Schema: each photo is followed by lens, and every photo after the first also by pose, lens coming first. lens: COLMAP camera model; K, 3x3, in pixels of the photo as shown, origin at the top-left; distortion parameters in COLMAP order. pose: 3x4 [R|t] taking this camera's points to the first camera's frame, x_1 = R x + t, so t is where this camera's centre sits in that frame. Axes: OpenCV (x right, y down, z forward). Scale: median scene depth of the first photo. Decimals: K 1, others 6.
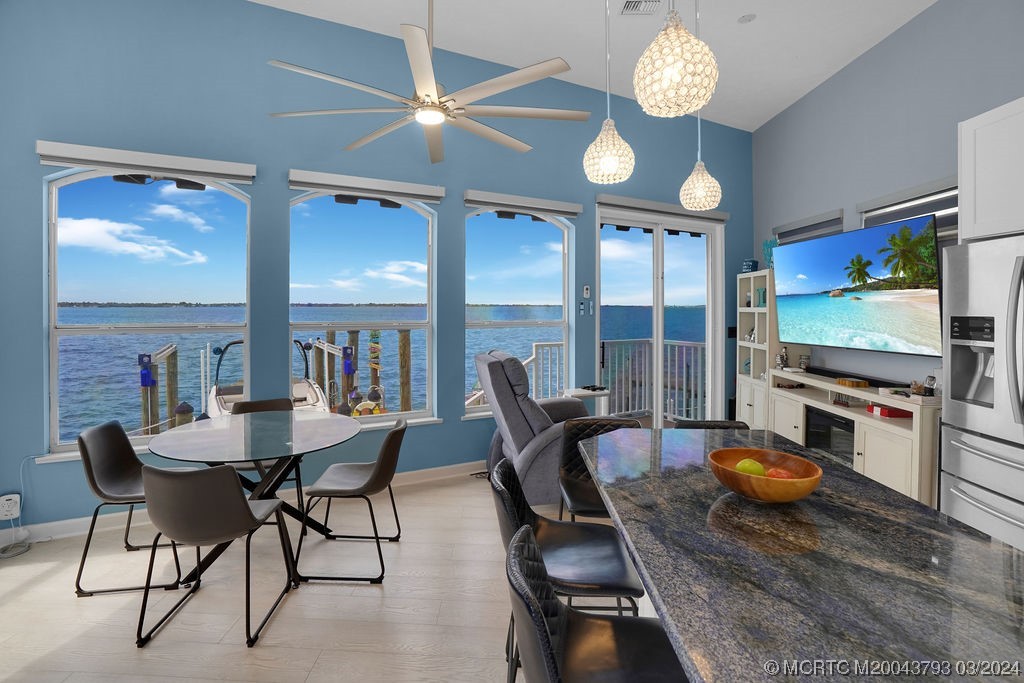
lens RADIAL K [[482.8, 0, 509.9], [0, 482.8, 322.9], [0, 0, 1]] dist [-0.001529, 0.000045]
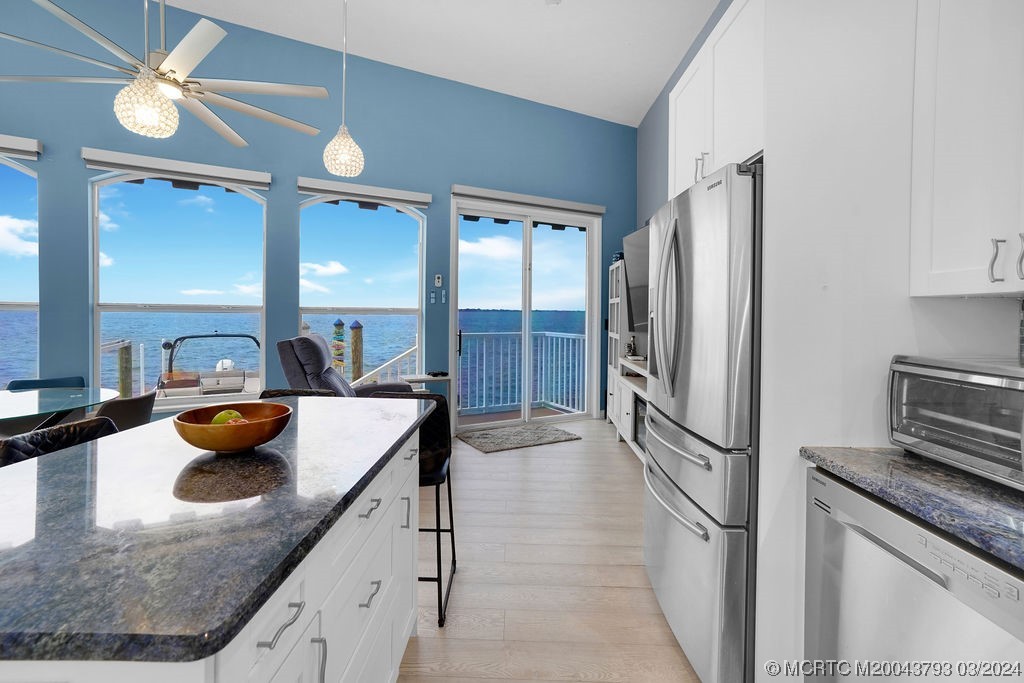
lens RADIAL K [[475.1, 0, 513.6], [0, 475.1, 319.1], [0, 0, 1]] dist [0.055227, 0.000143]
pose [[0.999740, 0.009973, -0.020510, 0.343238], [-0.010343, 0.999785, -0.017977, 0.034297], [0.020327, 0.018184, 0.999628, -0.004620]]
